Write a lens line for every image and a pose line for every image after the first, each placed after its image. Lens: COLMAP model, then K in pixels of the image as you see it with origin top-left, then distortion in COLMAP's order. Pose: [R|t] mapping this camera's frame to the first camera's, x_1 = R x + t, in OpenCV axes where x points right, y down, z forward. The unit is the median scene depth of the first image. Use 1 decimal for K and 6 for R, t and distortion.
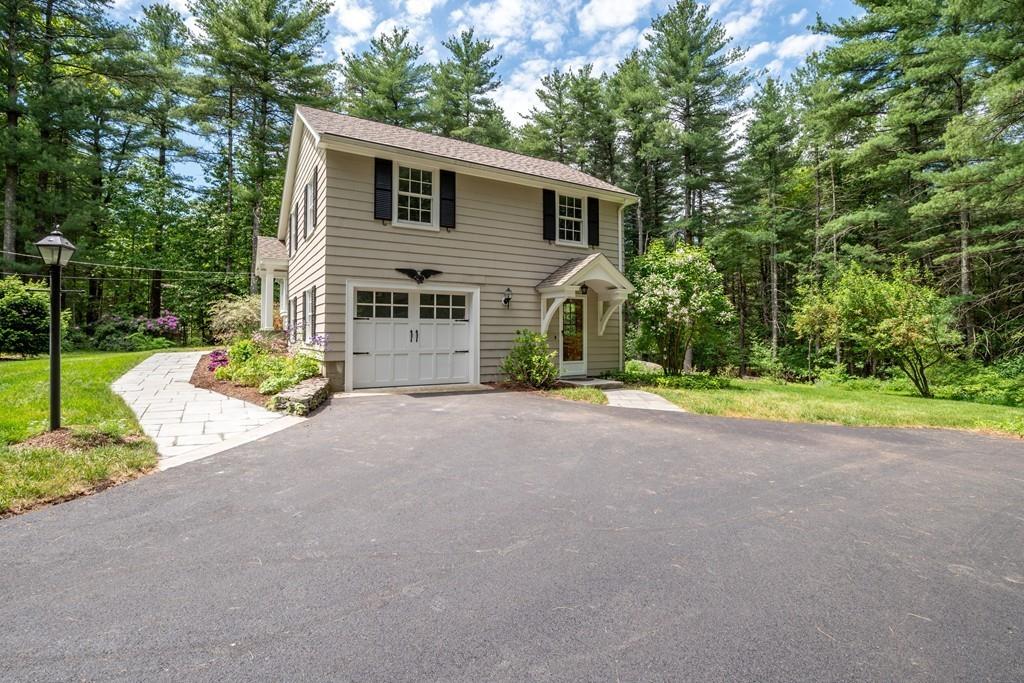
lens RADIAL K [[474.5, 0, 508.3], [0, 474.5, 326.0], [0, 0, 1]] dist [-0.019421, -0.000244]
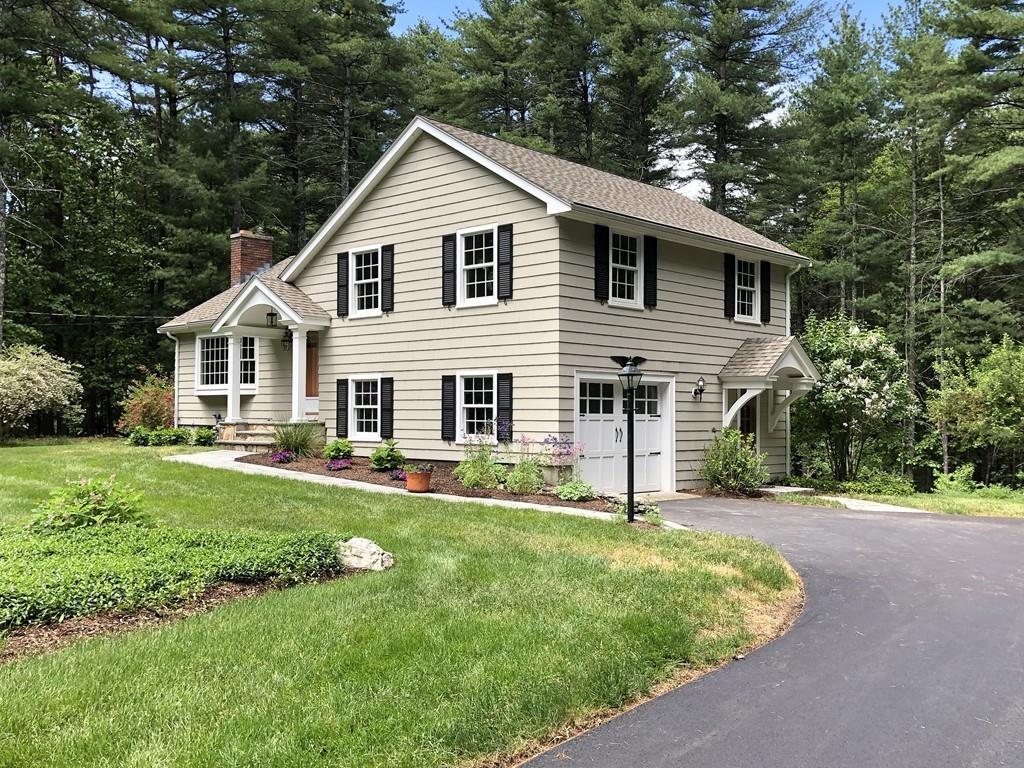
lens RADIAL K [[1010.1, 0, 511.5], [0, 1010.1, 389.1], [0, 0, 1]] dist [0.043477, 0.000000]
pose [[0.960027, 0.014043, 0.279554, -0.797287], [-0.013981, 0.999900, -0.002216, -0.048389], [-0.279557, -0.001781, 0.960127, -0.600915]]
